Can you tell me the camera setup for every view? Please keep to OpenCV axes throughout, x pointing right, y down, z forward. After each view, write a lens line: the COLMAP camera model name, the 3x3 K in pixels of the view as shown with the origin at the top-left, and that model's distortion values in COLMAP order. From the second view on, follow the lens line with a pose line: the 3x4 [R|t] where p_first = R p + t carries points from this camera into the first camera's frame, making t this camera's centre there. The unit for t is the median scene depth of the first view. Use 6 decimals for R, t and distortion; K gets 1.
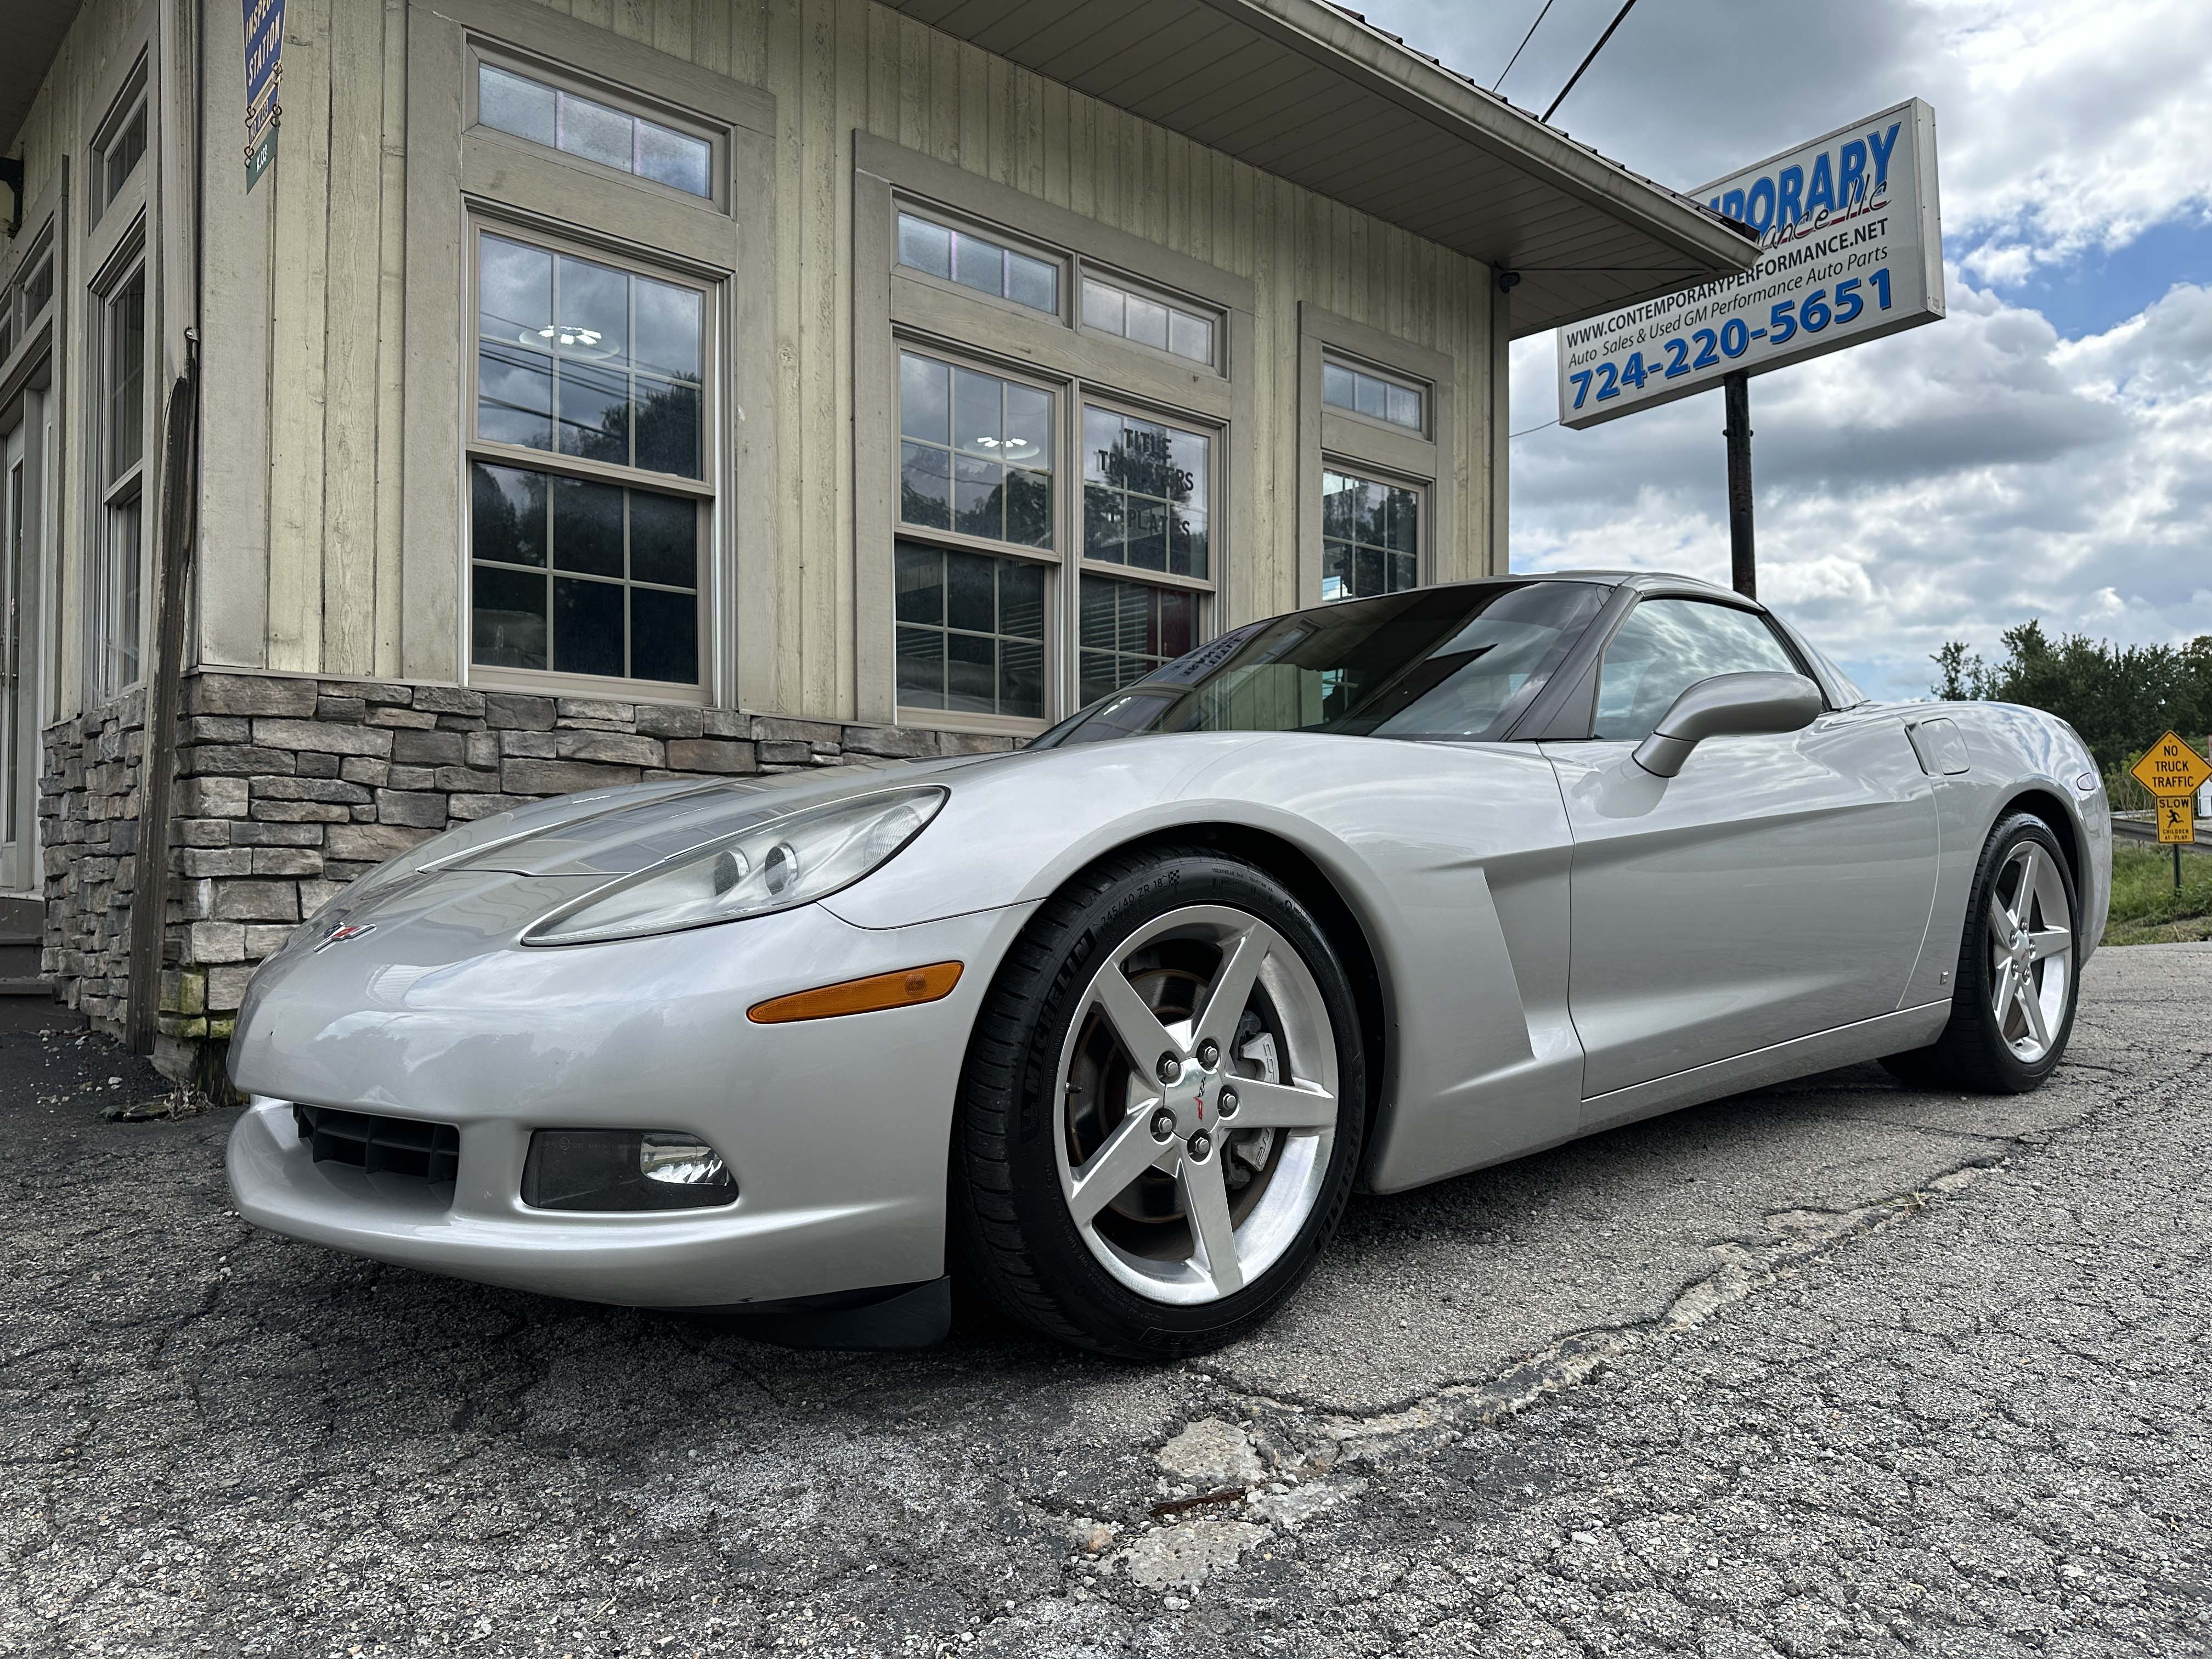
lens RADIAL K [[1543.7, 0, 1106.0], [0, 1543.7, 829.5], [0, 0, 1]] dist [0.085233, -0.137885]
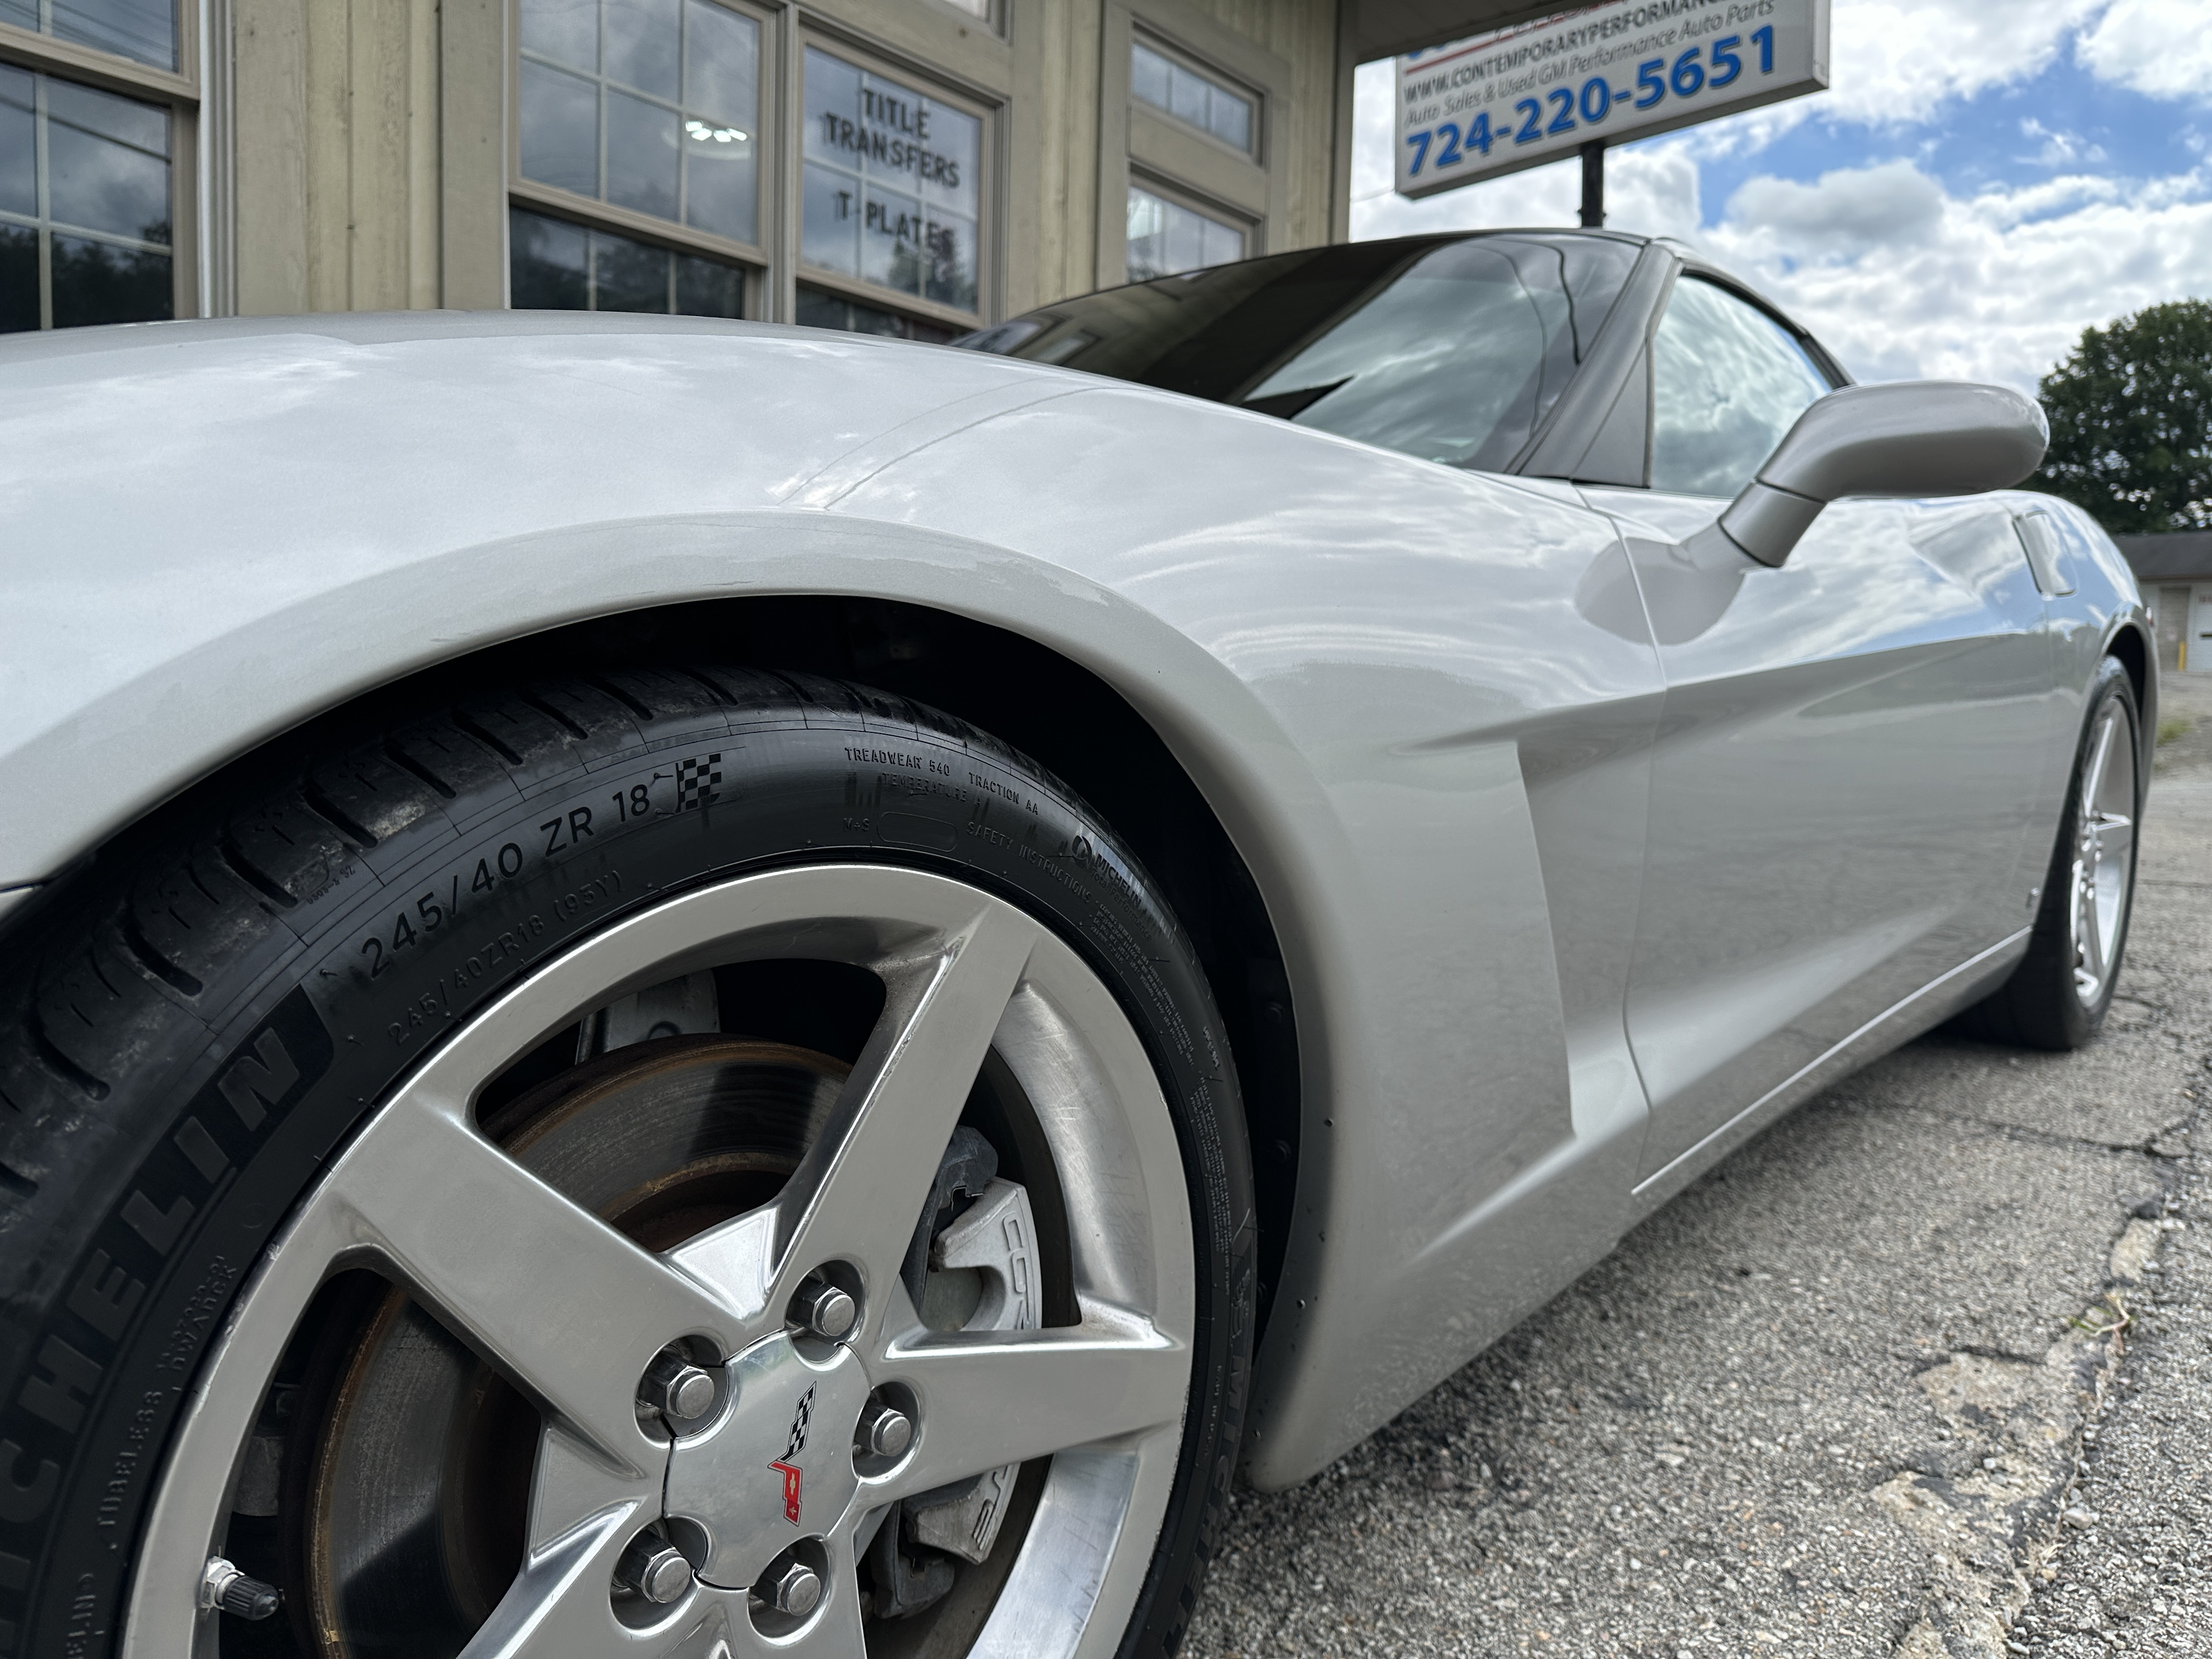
lens RADIAL K [[1571.0, 0, 1109.0], [0, 1571.0, 802.9], [0, 0, 1]] dist [0.049377, -0.067320]
pose [[0.989385, 0.017655, 0.144240, 0.030864], [-0.031283, 0.995197, 0.092763, 0.002133], [-0.141909, -0.096291, 0.985185, 0.276143]]
